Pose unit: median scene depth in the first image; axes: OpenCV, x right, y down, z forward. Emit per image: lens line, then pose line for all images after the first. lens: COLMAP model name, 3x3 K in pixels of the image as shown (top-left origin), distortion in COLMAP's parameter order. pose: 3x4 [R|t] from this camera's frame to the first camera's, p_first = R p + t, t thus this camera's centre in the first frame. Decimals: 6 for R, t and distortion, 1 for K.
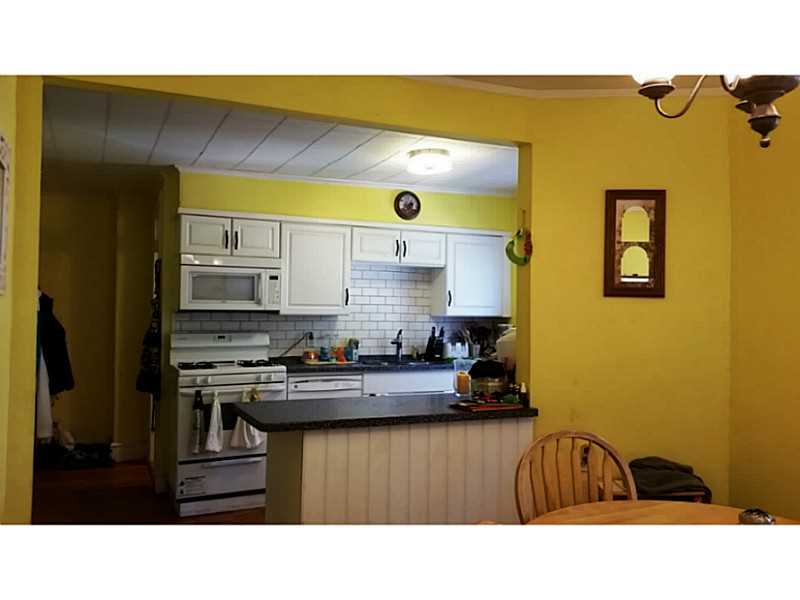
lens RADIAL K [[640.5, 0, 401.3], [0, 640.5, 296.6], [0, 0, 1]] dist [0.169162, -0.323745]
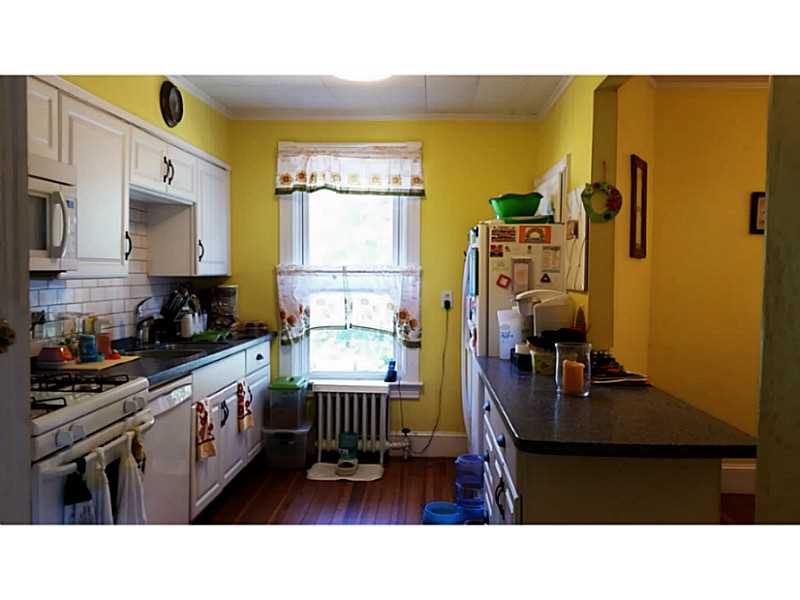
lens RADIAL K [[640.5, 0, 401.3], [0, 640.5, 296.6], [0, 0, 1]] dist [0.169162, -0.323745]
pose [[0.454889, -0.046938, 0.889311, -0.465590], [-0.020268, 0.997806, 0.063032, 0.003828], [-0.890318, -0.046697, 0.452939, 0.485077]]
